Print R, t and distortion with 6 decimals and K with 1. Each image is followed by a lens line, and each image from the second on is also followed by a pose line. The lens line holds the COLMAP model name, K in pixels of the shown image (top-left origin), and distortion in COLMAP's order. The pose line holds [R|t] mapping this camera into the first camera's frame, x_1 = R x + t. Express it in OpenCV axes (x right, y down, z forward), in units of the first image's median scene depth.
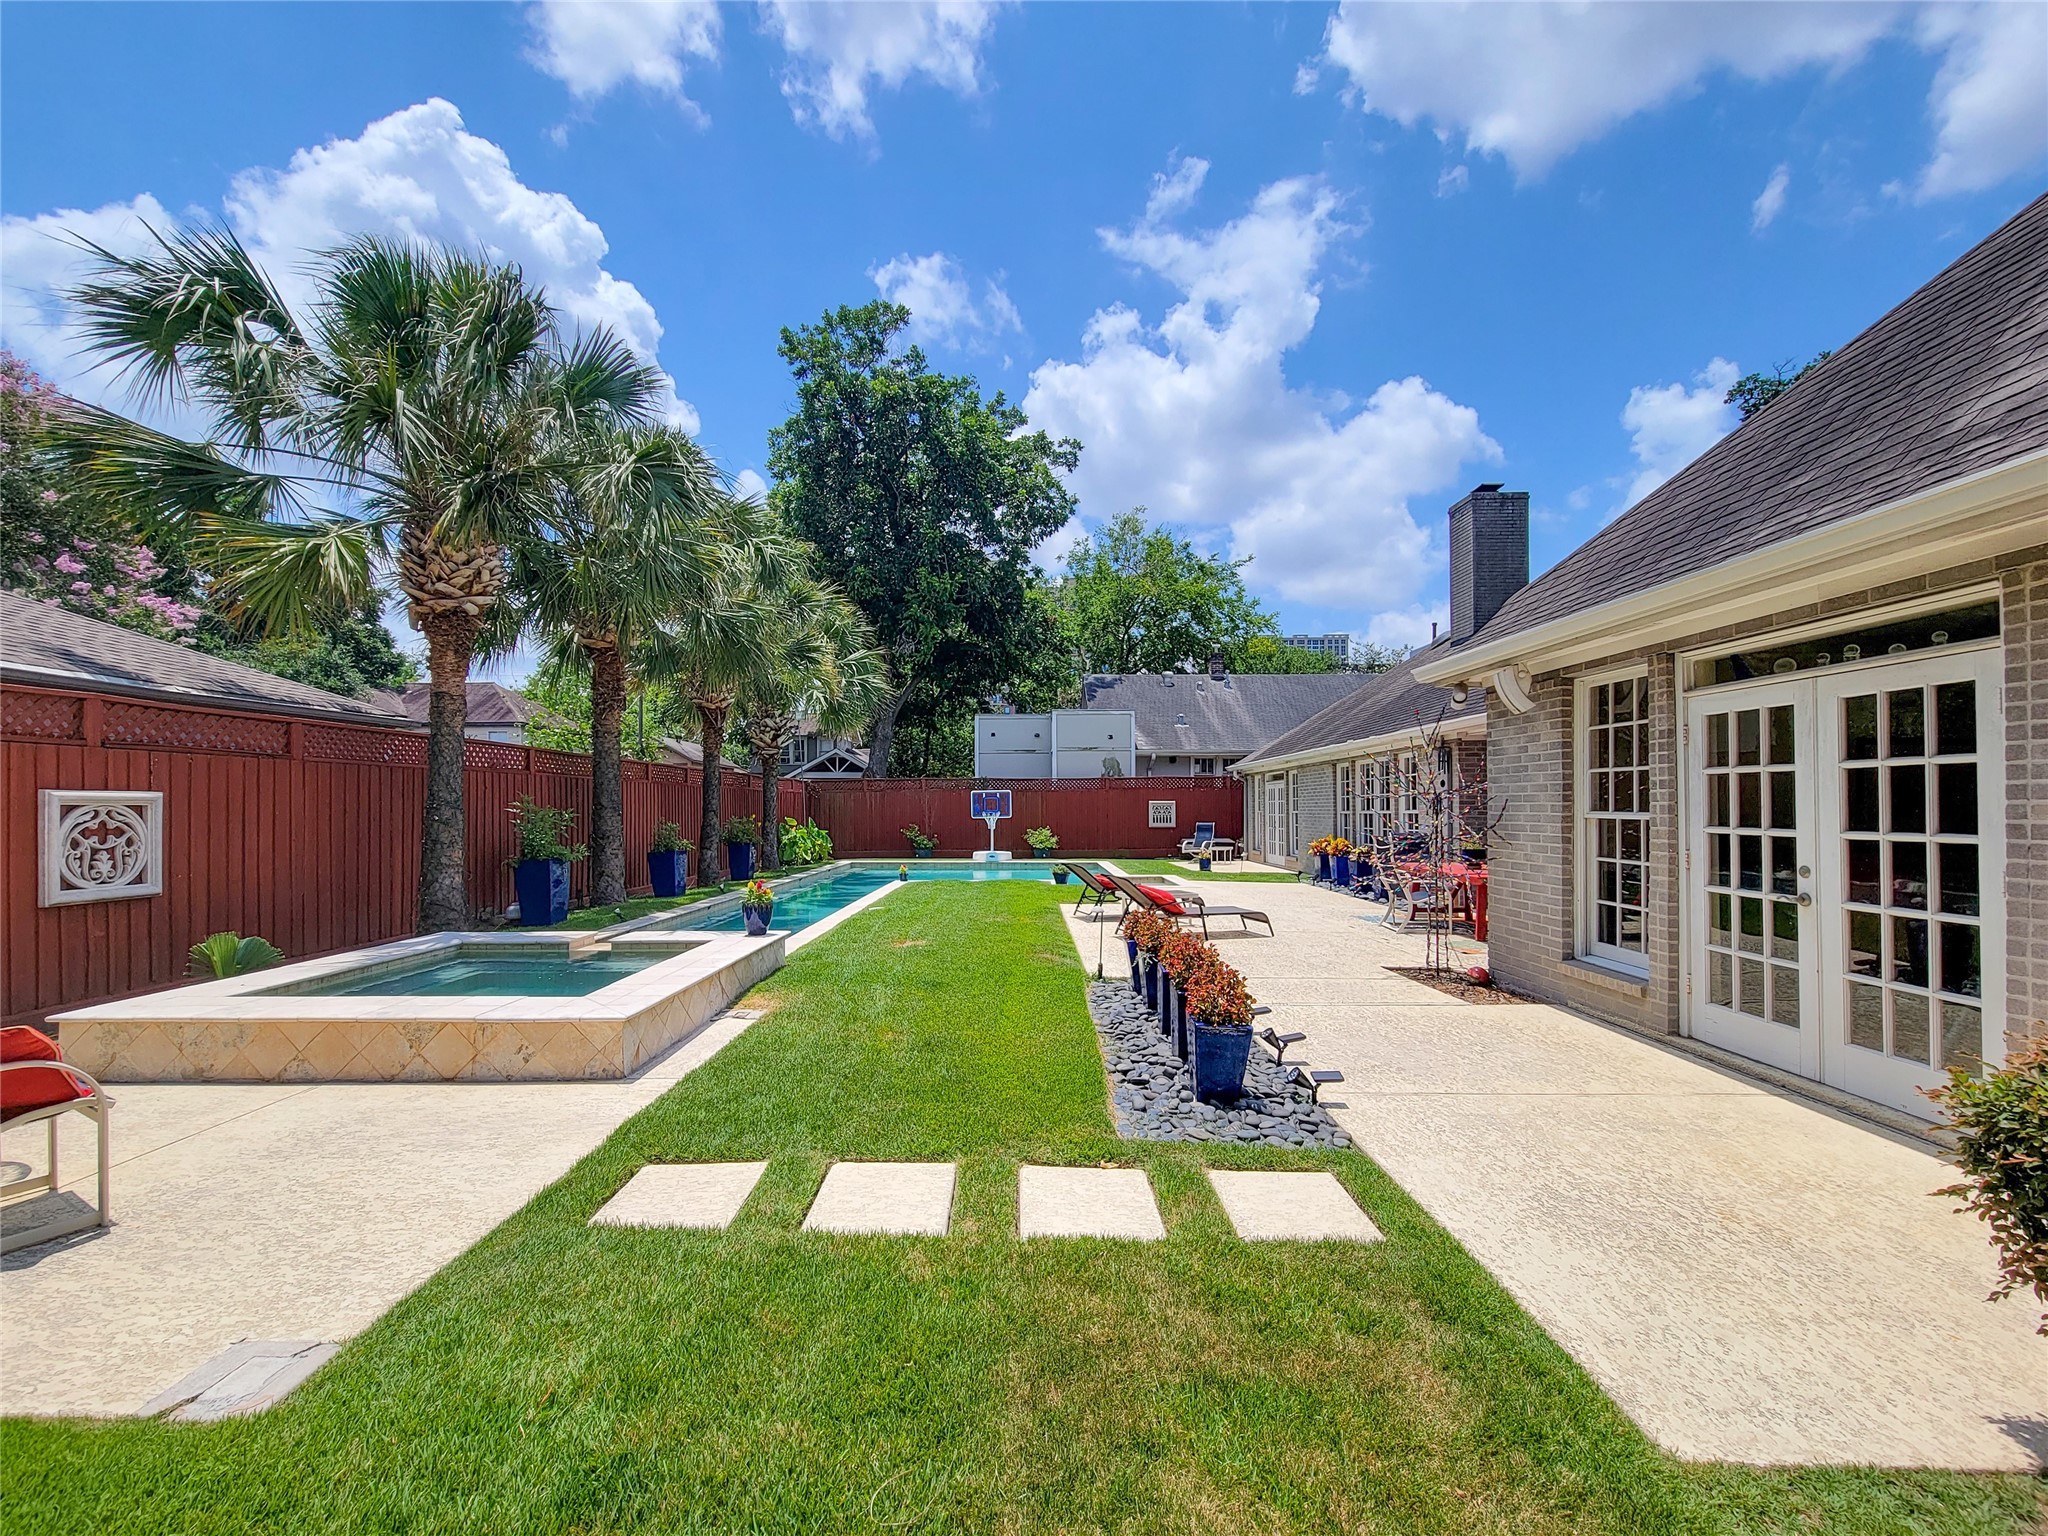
lens RADIAL K [[837.0, 0, 1028.3], [0, 837.0, 773.6], [0, 0, 1]] dist [0.000698, -0.000274]
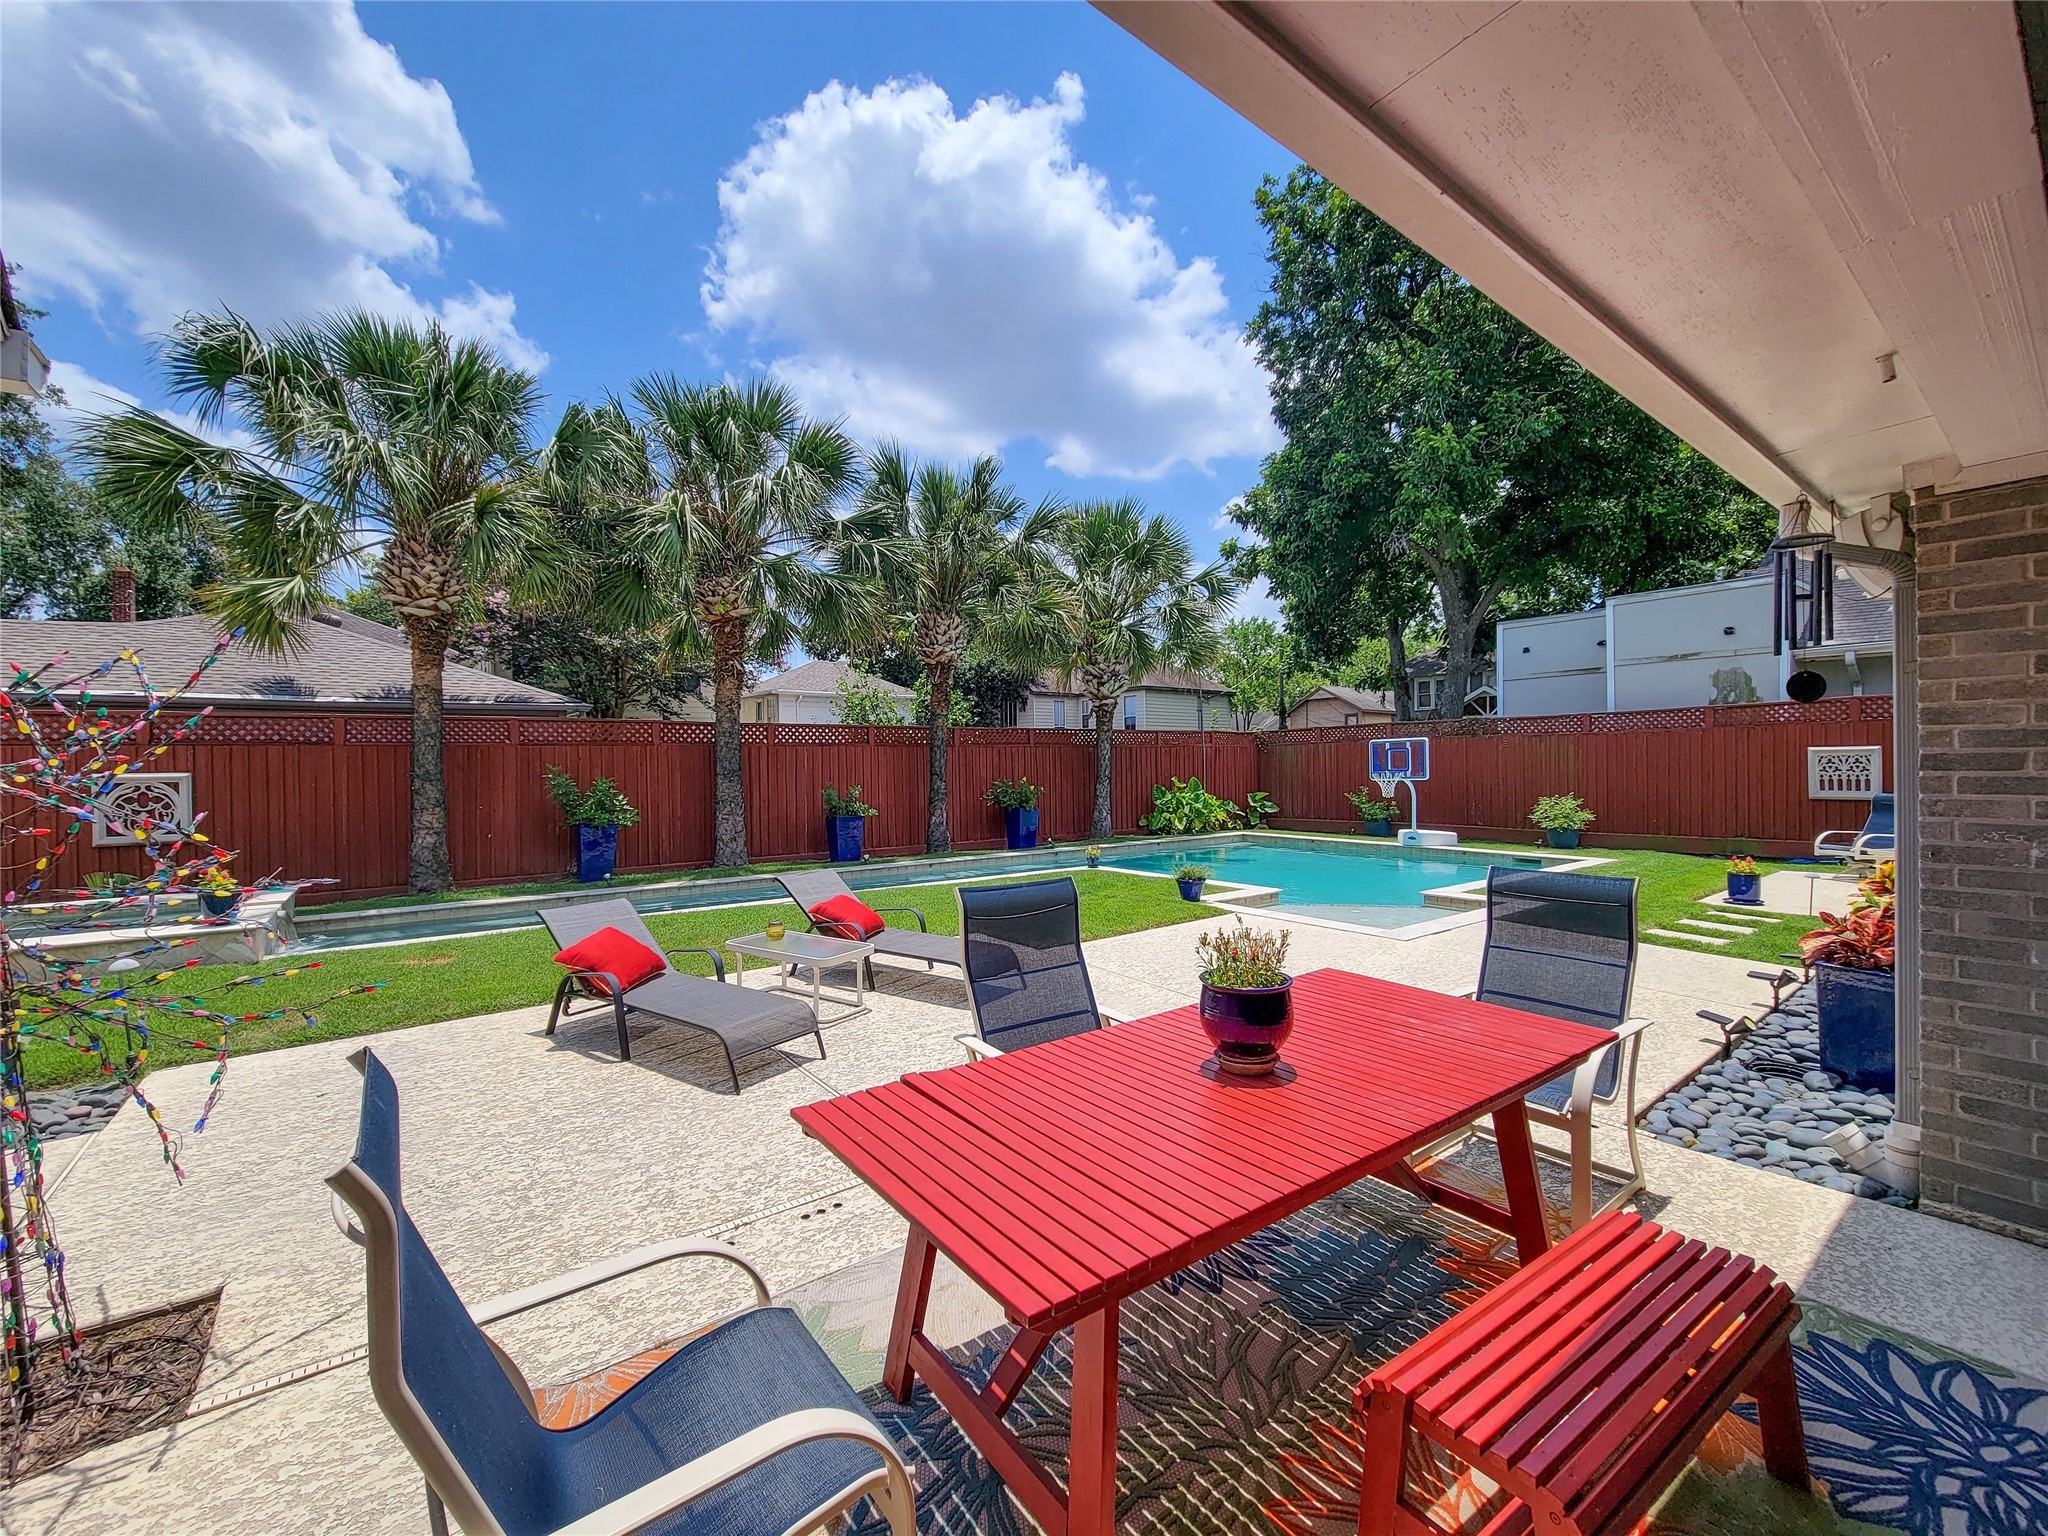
lens RADIAL K [[837.0, 0, 1028.3], [0, 837.0, 773.6], [0, 0, 1]] dist [0.000698, -0.000274]
pose [[0.610673, 0.002024, -0.791880, 0.681128], [0.044817, 0.998306, 0.037114, 0.022585], [0.790613, -0.058154, 0.609548, 0.822461]]
